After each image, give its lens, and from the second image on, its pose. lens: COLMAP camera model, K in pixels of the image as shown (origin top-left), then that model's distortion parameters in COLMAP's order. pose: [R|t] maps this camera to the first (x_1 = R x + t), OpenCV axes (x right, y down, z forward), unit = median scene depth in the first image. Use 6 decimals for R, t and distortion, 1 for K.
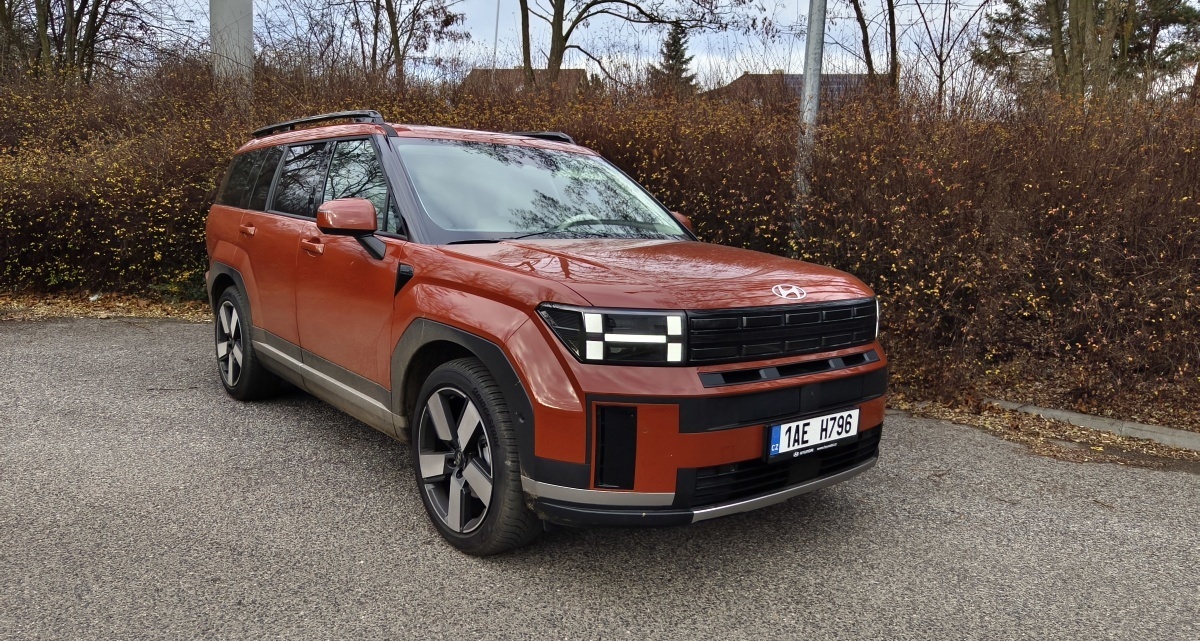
lens RADIAL K [[861.4, 0, 600.0], [0, 861.4, 320.5], [0, 0, 1]] dist [0.000668, 0.000908]
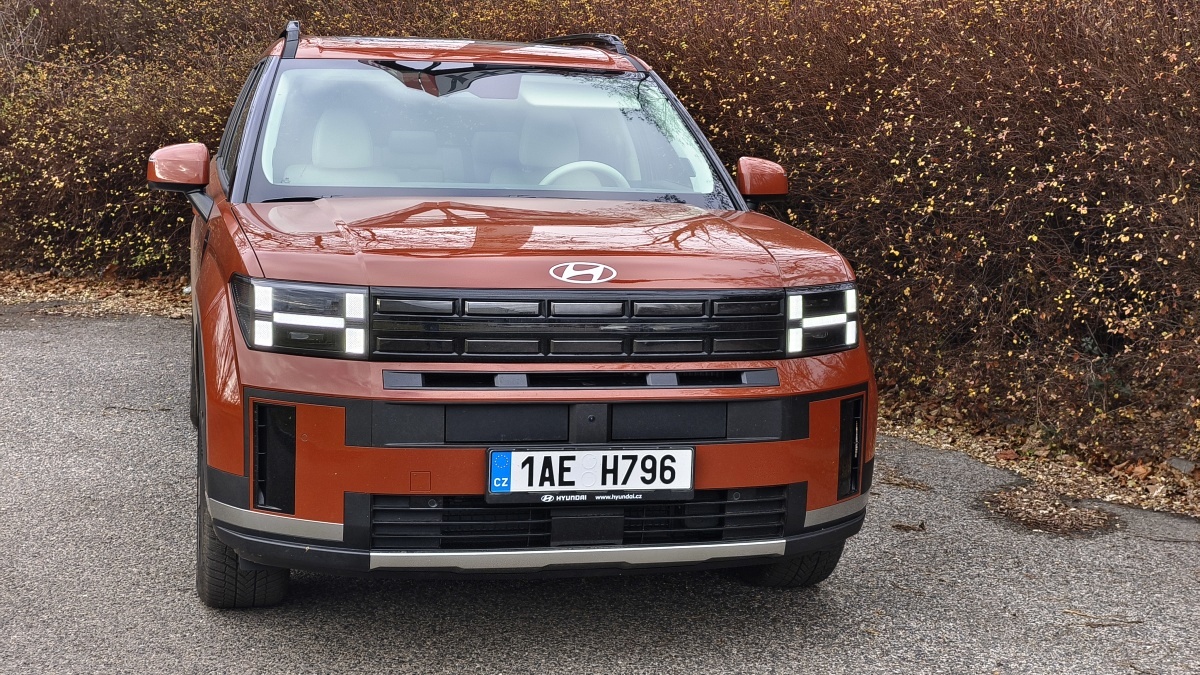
lens RADIAL K [[1812.0, 0, 600.0], [0, 1812.0, 337.5], [0, 0, 1]] dist [0.060149, -0.039750]
pose [[0.898797, 0.041420, -0.436405, 0.918363], [-0.052741, 0.998512, -0.013853, 0.041555], [0.435182, 0.035467, 0.899644, -0.332060]]
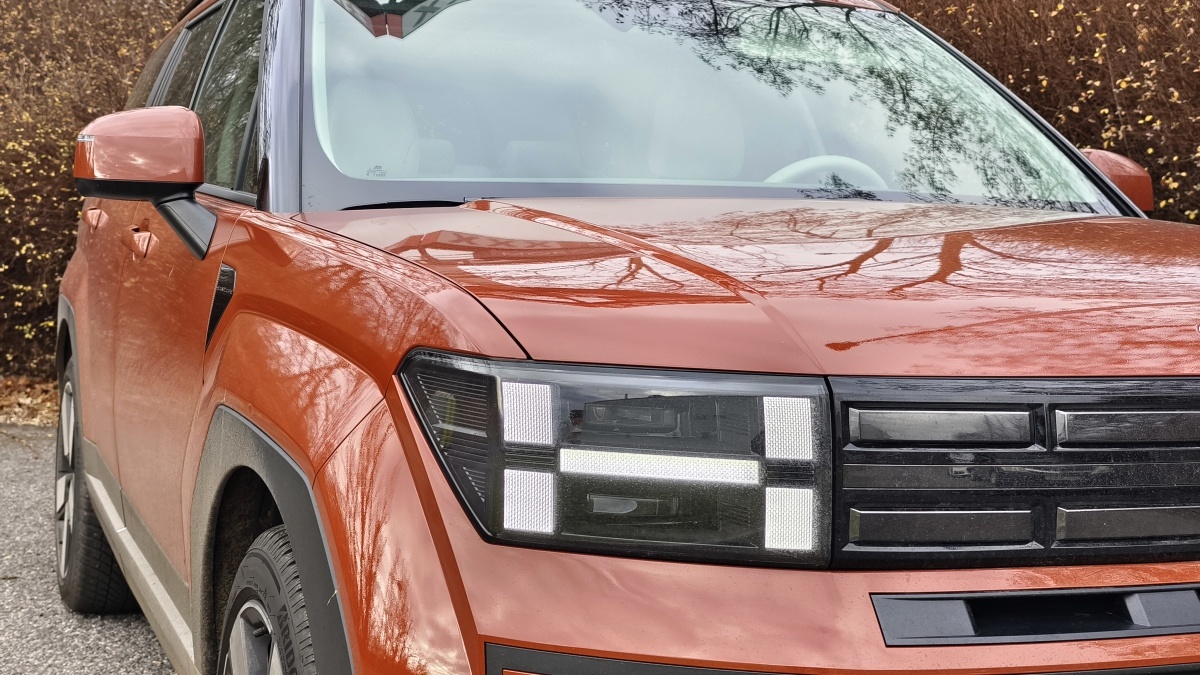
lens RADIAL K [[1812.0, 0, 600.0], [0, 1812.0, 337.5], [0, 0, 1]] dist [0.060149, -0.039750]
pose [[0.951938, 0.008705, -0.306168, 0.200198], [-0.031116, 0.997173, -0.068392, 0.018144], [0.304707, 0.074632, 0.949518, 0.356579]]
